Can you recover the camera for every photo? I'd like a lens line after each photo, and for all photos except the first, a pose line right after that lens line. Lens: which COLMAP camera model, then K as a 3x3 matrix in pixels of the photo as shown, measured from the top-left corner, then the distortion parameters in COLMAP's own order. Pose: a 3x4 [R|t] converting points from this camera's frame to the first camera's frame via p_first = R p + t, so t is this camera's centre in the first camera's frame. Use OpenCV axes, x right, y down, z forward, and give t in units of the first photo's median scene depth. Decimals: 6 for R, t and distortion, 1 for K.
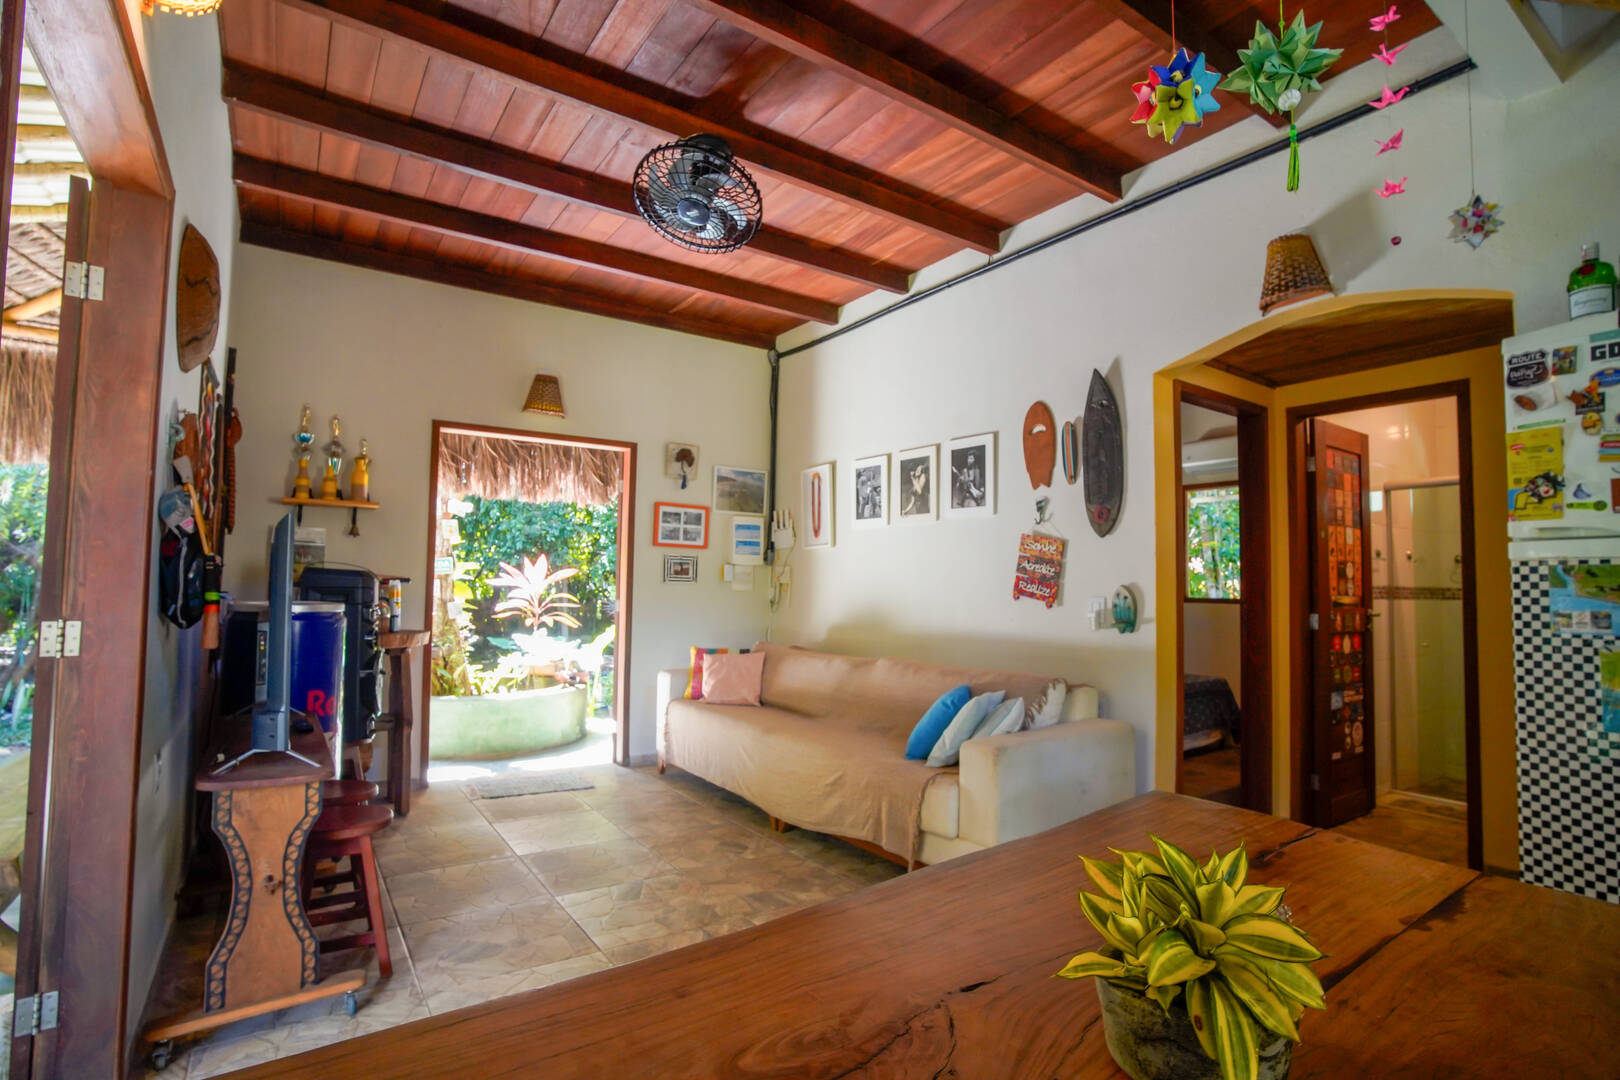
lens RADIAL K [[798.7, 0, 815.4], [0, 798.7, 543.6], [0, 0, 1]] dist [-0.080362, 0.038364]
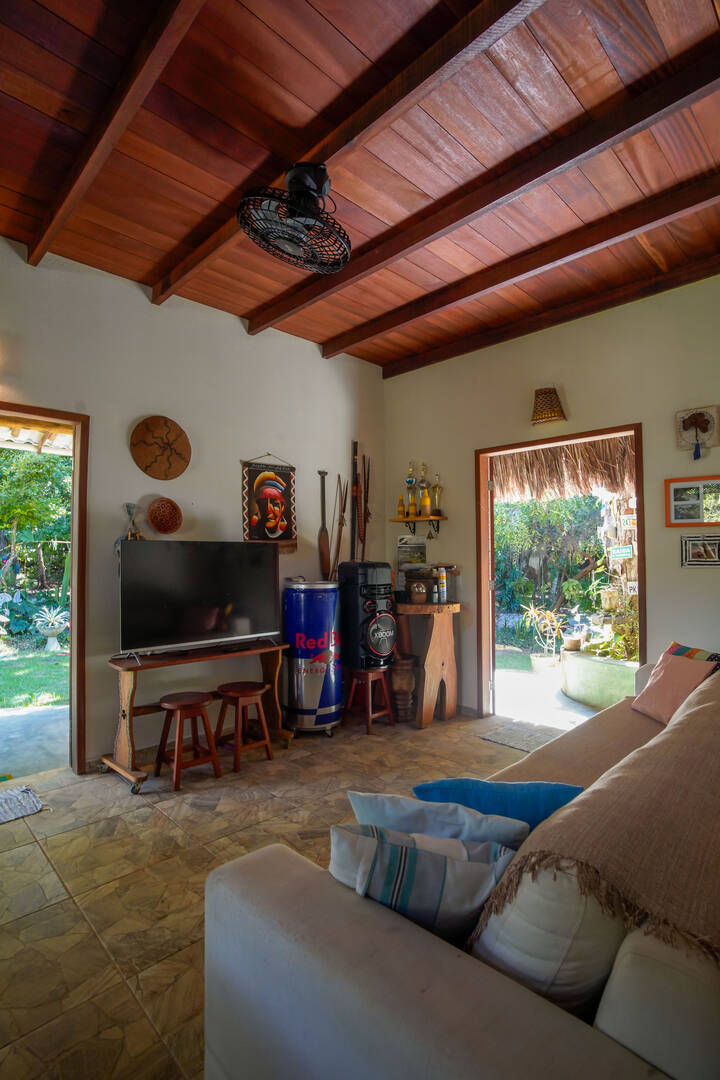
lens RADIAL K [[532.5, 0, 359.1], [0, 532.5, 536.3], [0, 0, 1]] dist [-0.080362, 0.038364]
pose [[0.160680, -0.053334, -0.985565, 0.340337], [0.060232, 0.997208, -0.044145, 0.018623], [0.985167, -0.052270, 0.163443, 0.563411]]
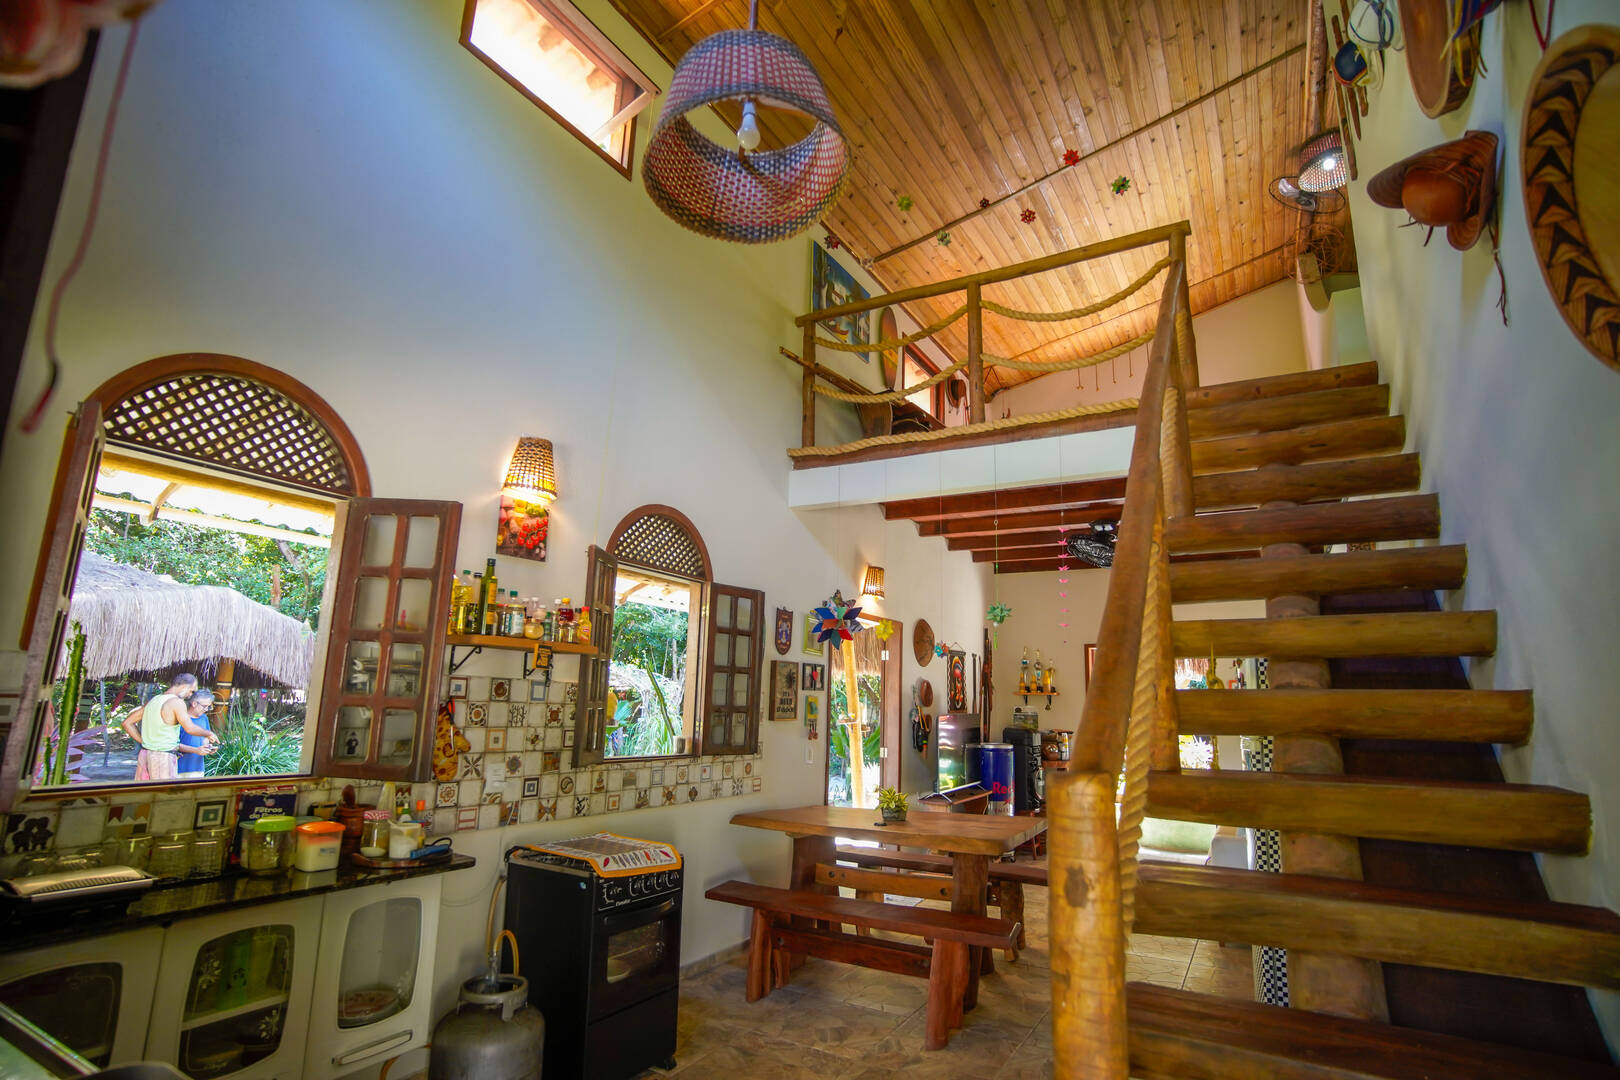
lens RADIAL K [[798.7, 0, 815.4], [0, 798.7, 543.6], [0, 0, 1]] dist [-0.080362, 0.038364]
pose [[0.426968, -0.181069, -0.885953, 0.823217], [0.028973, 0.981983, -0.186732, -0.054268], [0.903803, 0.054060, 0.424521, -0.331998]]
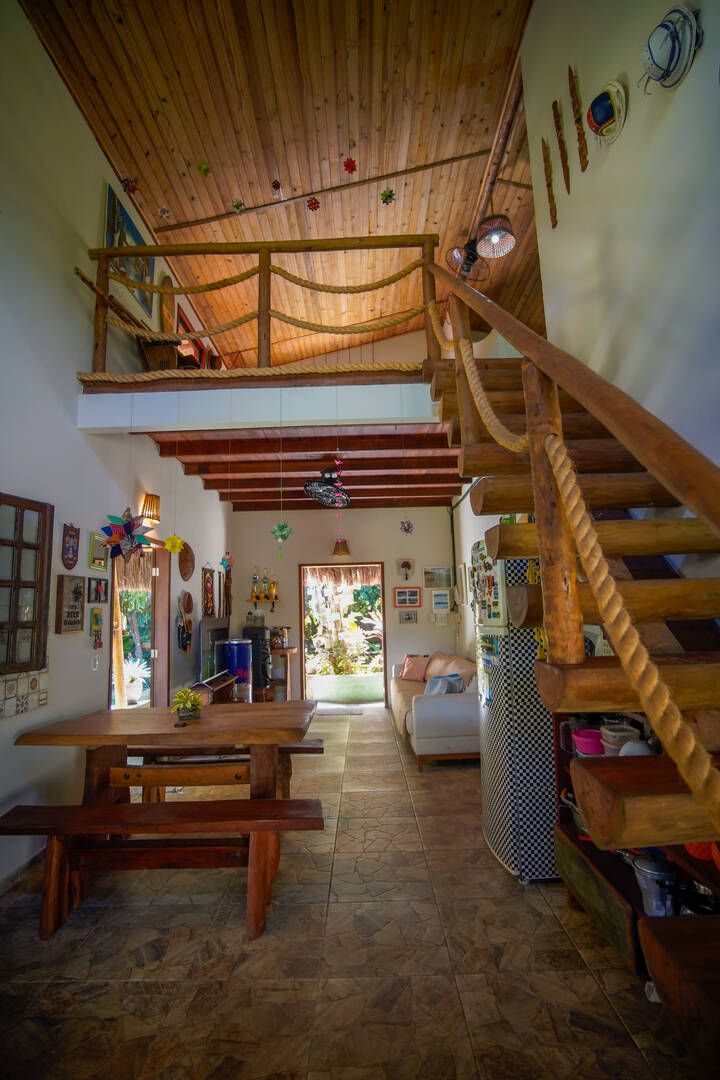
lens RADIAL K [[532.5, 0, 359.1], [0, 532.5, 536.3], [0, 0, 1]] dist [-0.080362, 0.038364]
pose [[0.817032, -0.113953, -0.565220, 0.584967], [0.070008, 0.992629, -0.098926, -0.055178], [0.572327, 0.041255, 0.818987, -0.275324]]
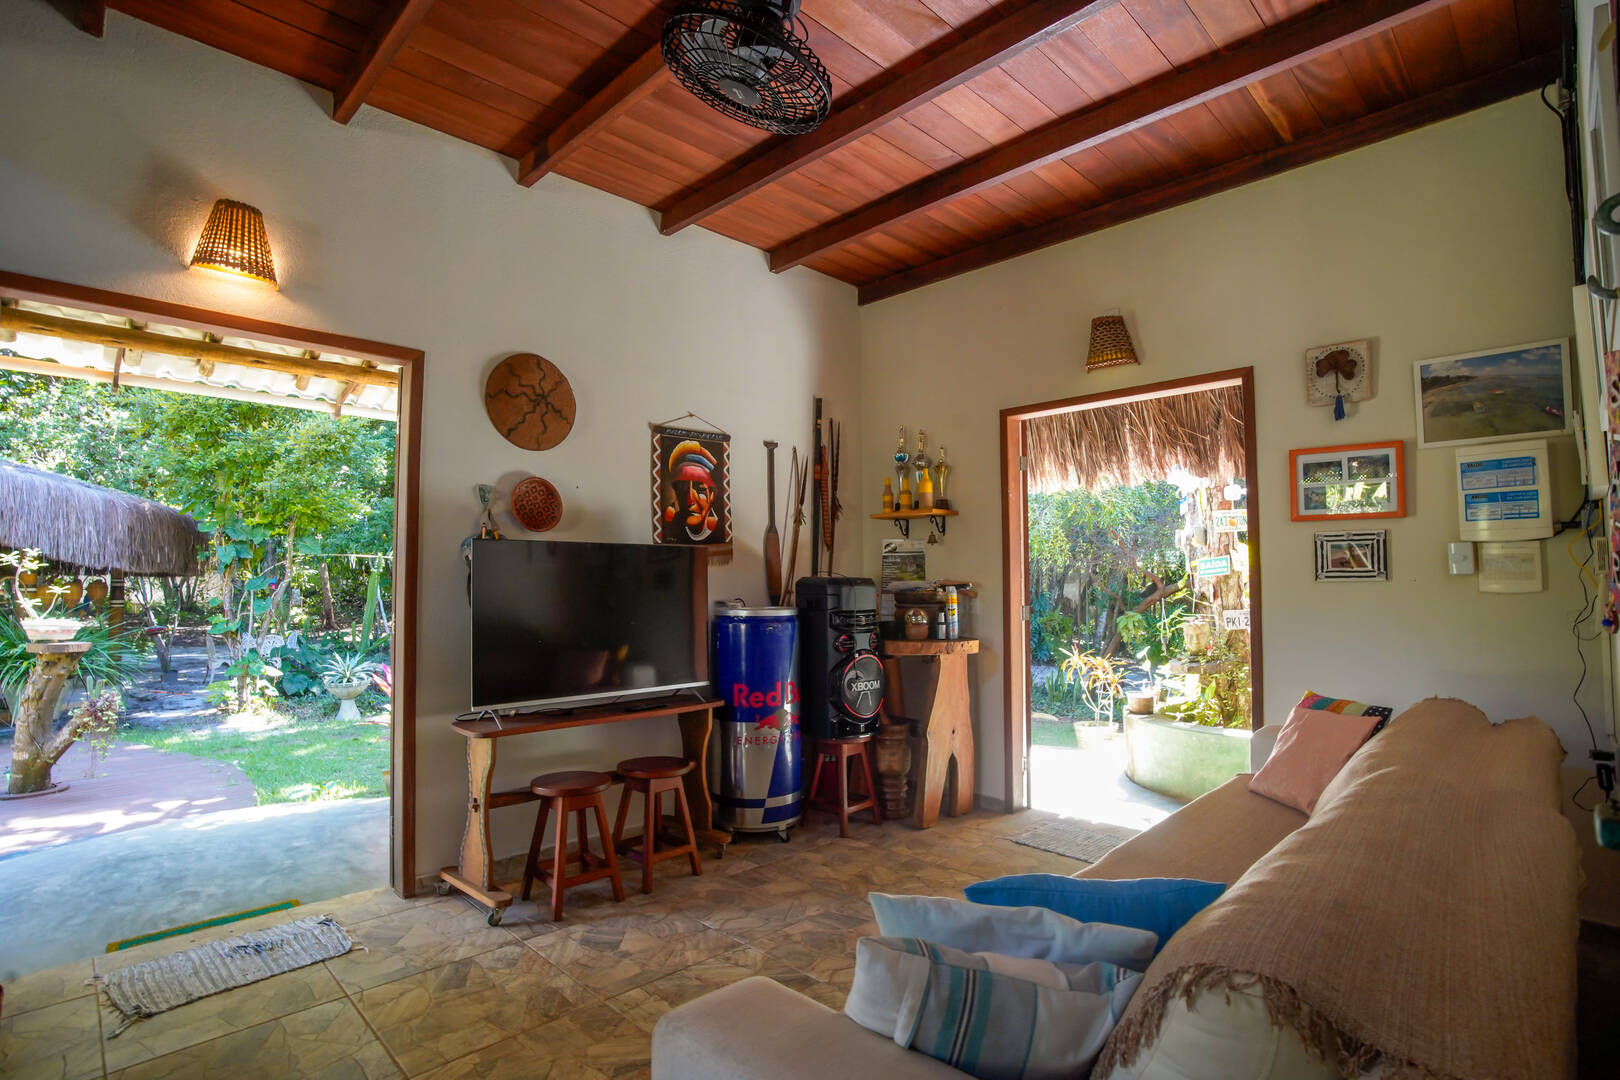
lens RADIAL K [[798.7, 0, 815.4], [0, 798.7, 543.6], [0, 0, 1]] dist [-0.080362, 0.038364]
pose [[0.173762, -0.064620, -0.982665, 0.331815], [0.059931, 0.996689, -0.054945, 0.031313], [0.982962, -0.049344, 0.177060, 0.541877]]
